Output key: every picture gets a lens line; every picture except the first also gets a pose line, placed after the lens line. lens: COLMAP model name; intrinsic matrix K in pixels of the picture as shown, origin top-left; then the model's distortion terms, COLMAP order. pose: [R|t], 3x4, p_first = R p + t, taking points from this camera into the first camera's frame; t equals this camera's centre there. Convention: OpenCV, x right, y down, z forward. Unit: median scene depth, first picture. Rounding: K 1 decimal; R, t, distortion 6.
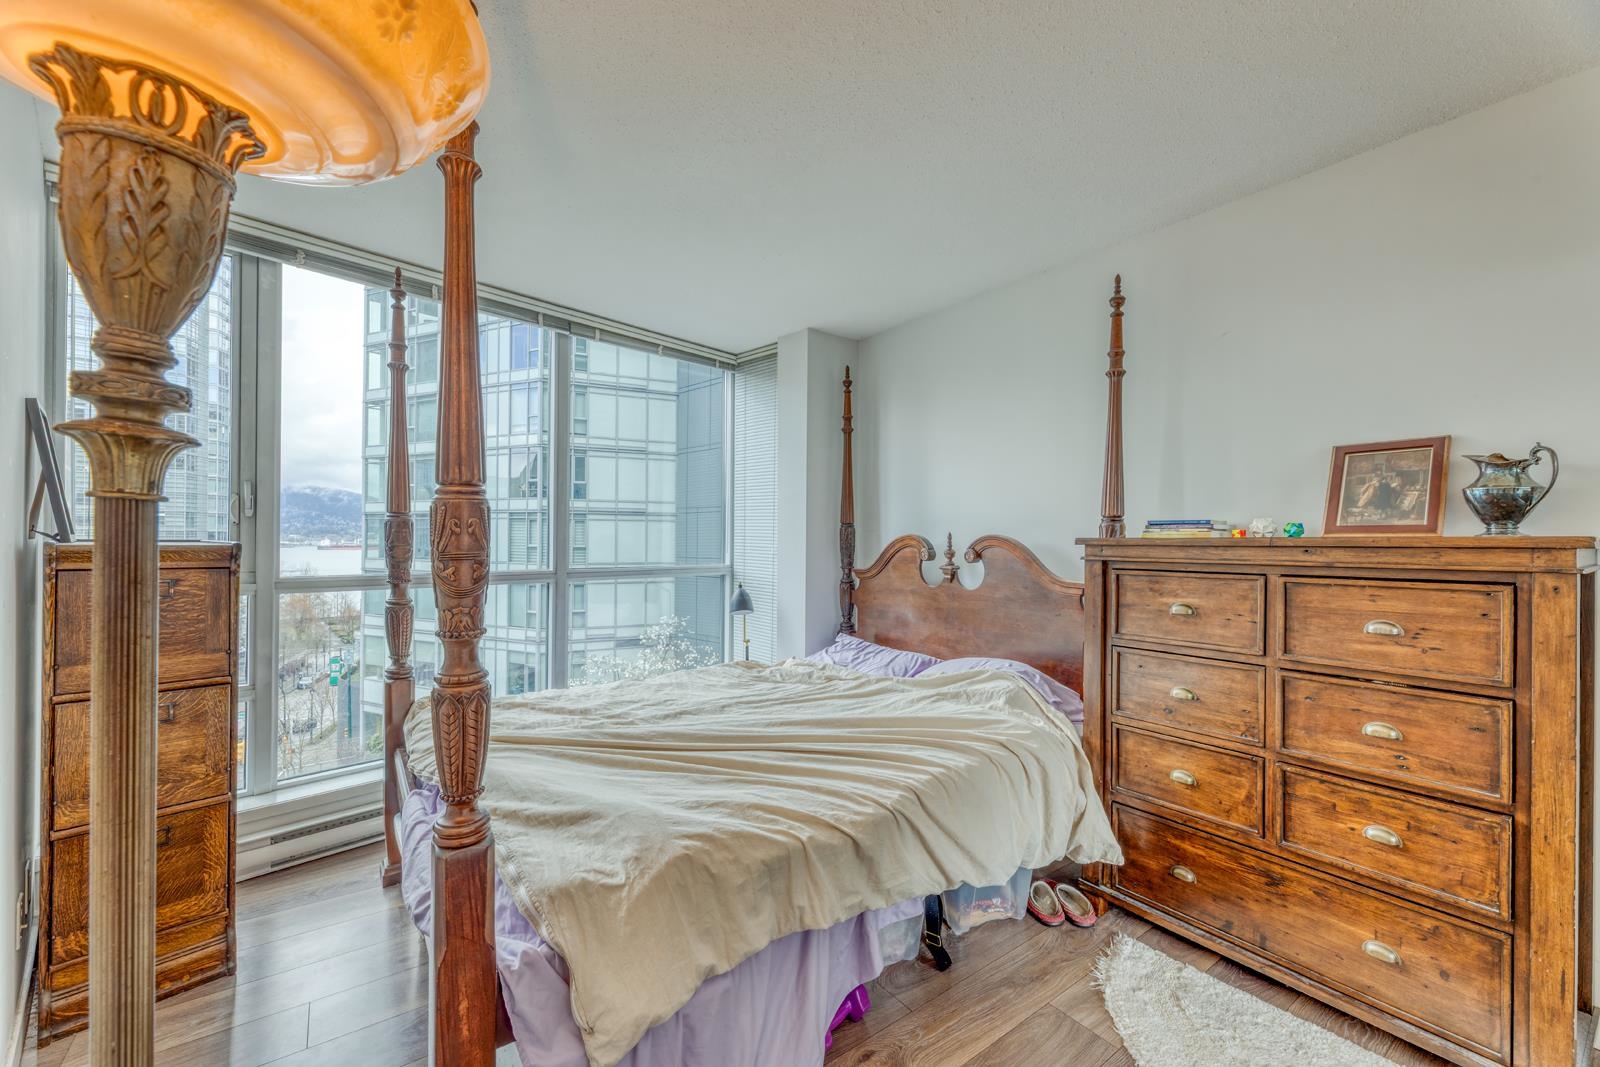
lens RADIAL K [[646.2, 0, 800.0], [0, 646.2, 533.5], [0, 0, 1]] dist [0.002884, 0.000108]
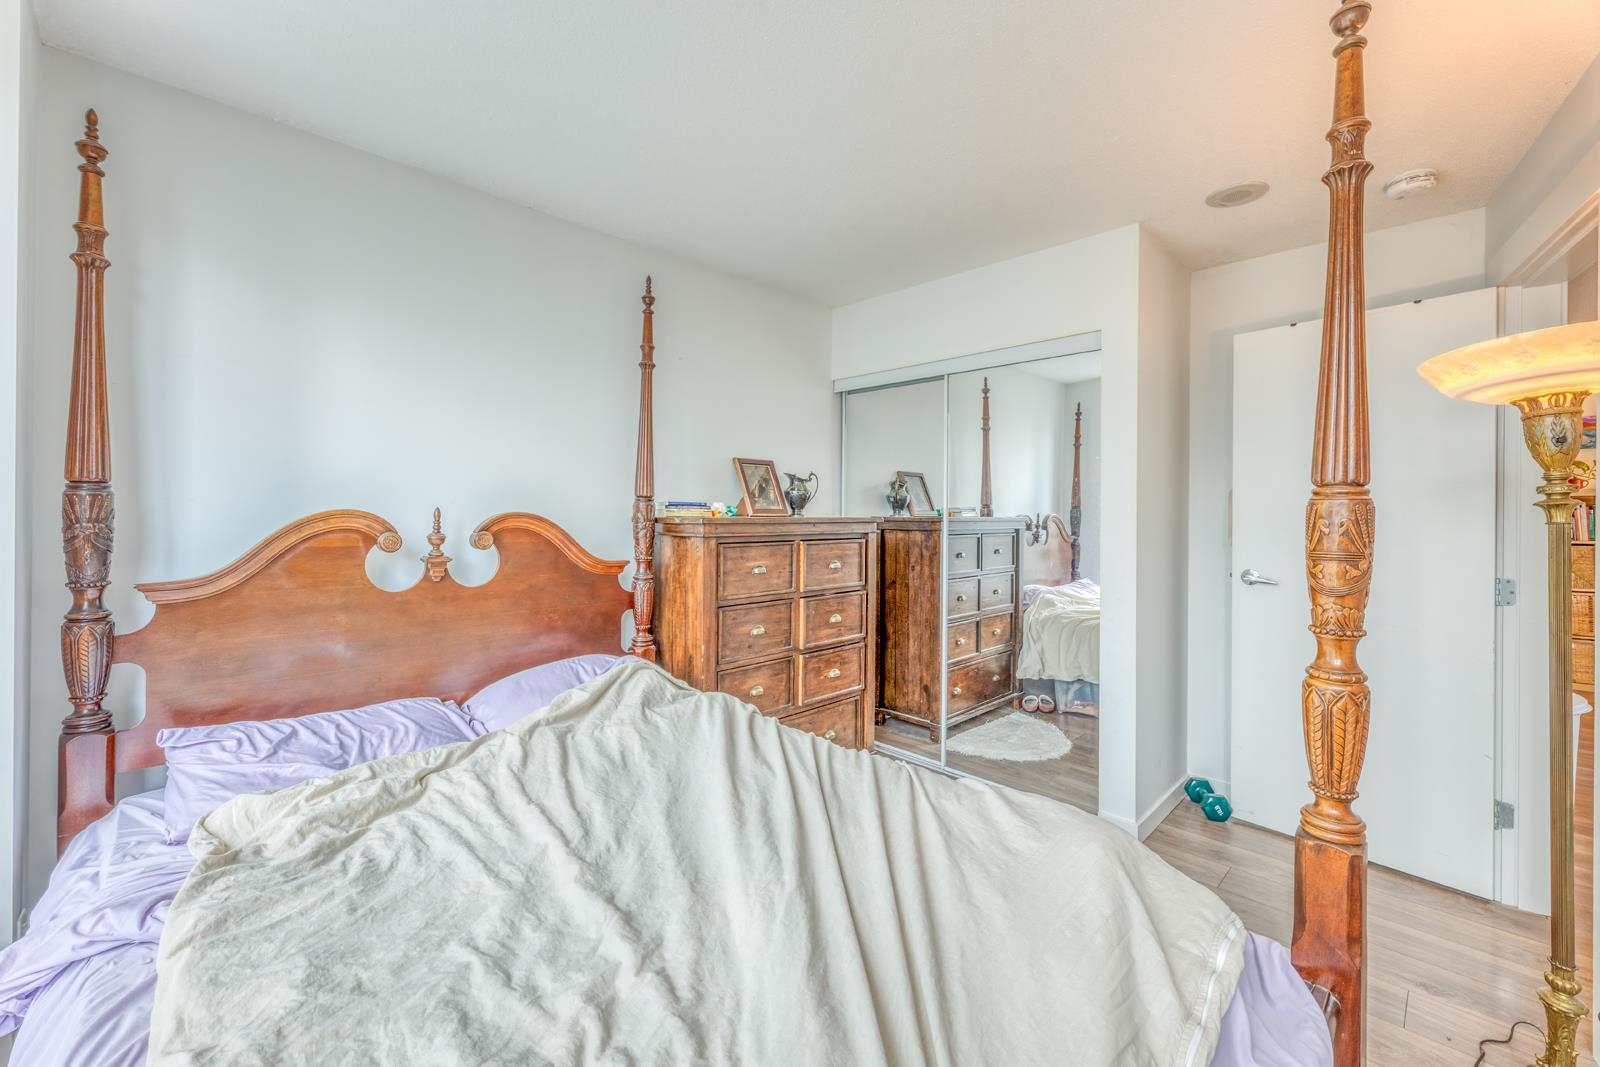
lens RADIAL K [[654.5, 0, 801.1], [0, 654.5, 527.3], [0, 0, 1]] dist [-0.000011, 0.000104]
pose [[-0.149536, -0.017223, 0.988606, -0.708639], [-0.011105, 0.999814, 0.015738, 0.005013], [-0.988694, -0.008625, -0.149700, 1.000740]]
